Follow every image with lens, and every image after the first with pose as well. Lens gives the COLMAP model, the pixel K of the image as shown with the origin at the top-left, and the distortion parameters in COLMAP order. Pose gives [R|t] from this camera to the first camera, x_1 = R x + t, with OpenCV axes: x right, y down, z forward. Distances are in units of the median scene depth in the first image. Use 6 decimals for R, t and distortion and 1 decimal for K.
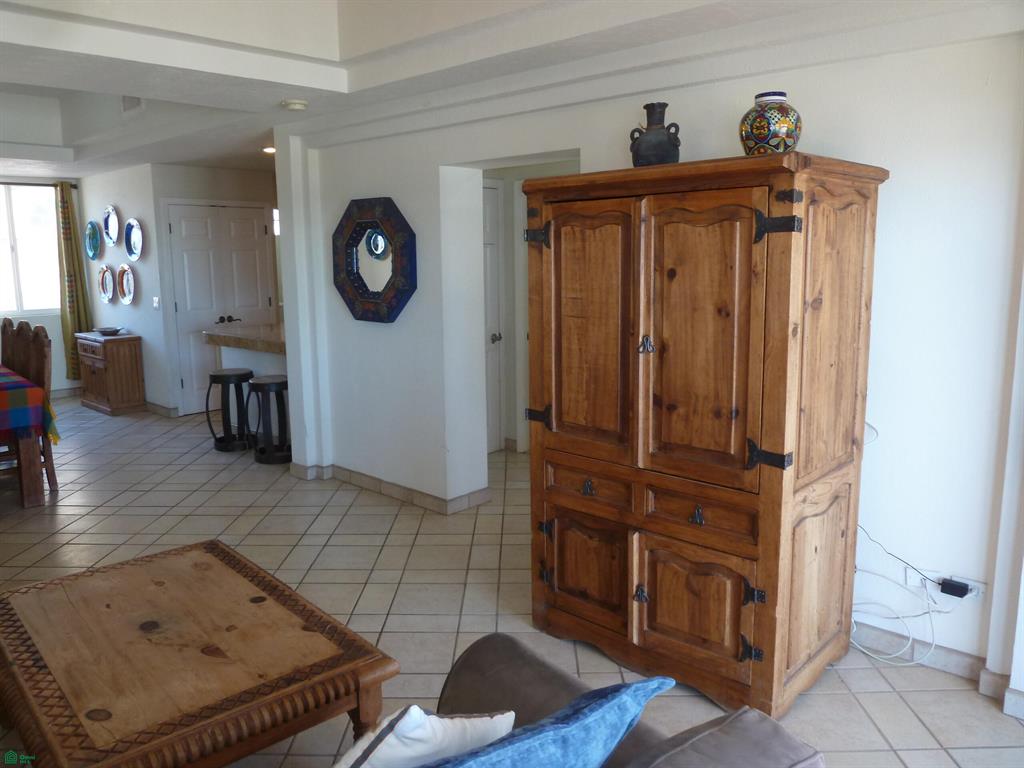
lens RADIAL K [[763.1, 0, 514.0], [0, 763.1, 377.6], [0, 0, 1]] dist [-0.048301, 0.023440]
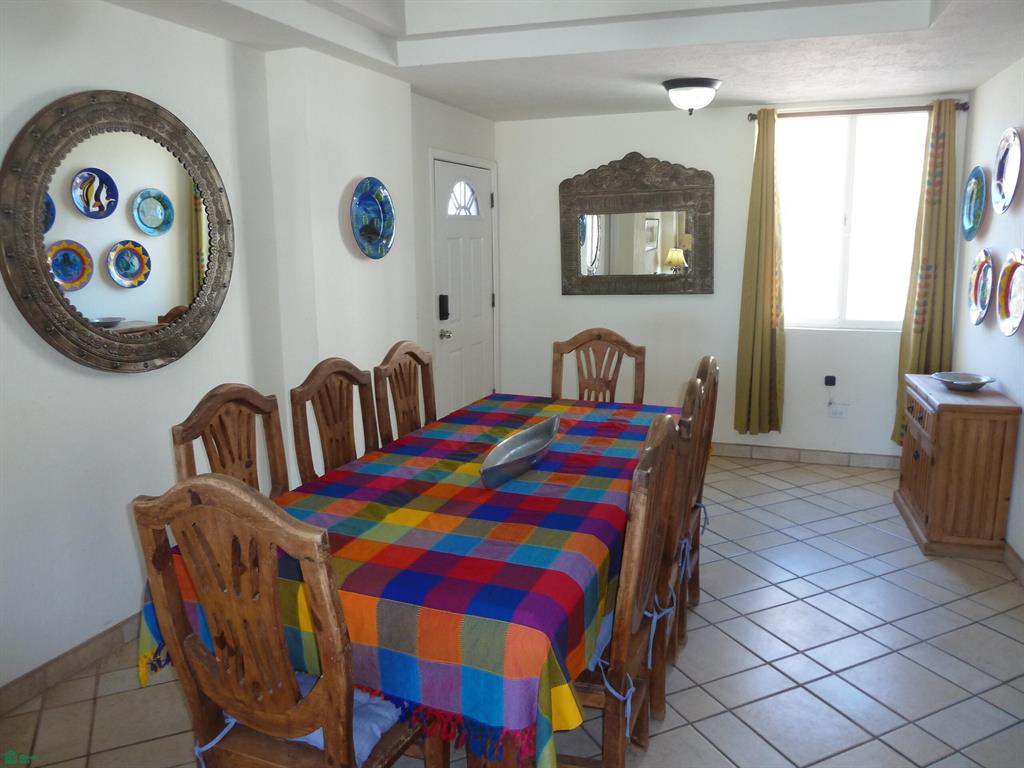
lens RADIAL K [[763.1, 0, 514.0], [0, 763.1, 377.6], [0, 0, 1]] dist [-0.048301, 0.023440]
pose [[0.428252, 0.163271, -0.888787, -0.265454], [-0.137231, 0.983885, 0.114618, -0.098571], [0.893178, 0.072884, 0.443757, 0.617581]]
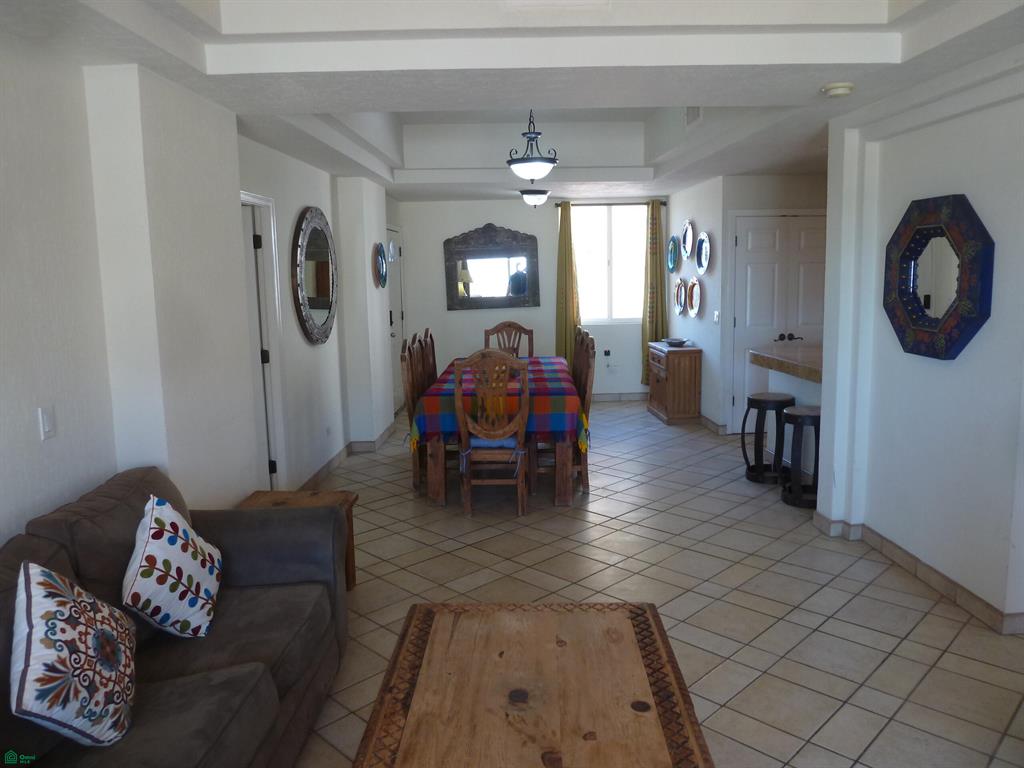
lens RADIAL K [[763.1, 0, 514.0], [0, 763.1, 377.6], [0, 0, 1]] dist [-0.048301, 0.023440]
pose [[0.716475, 0.087914, -0.692051, 0.035345], [-0.096141, 0.995005, 0.026866, -0.024520], [0.690956, 0.047285, 0.721348, 0.120222]]
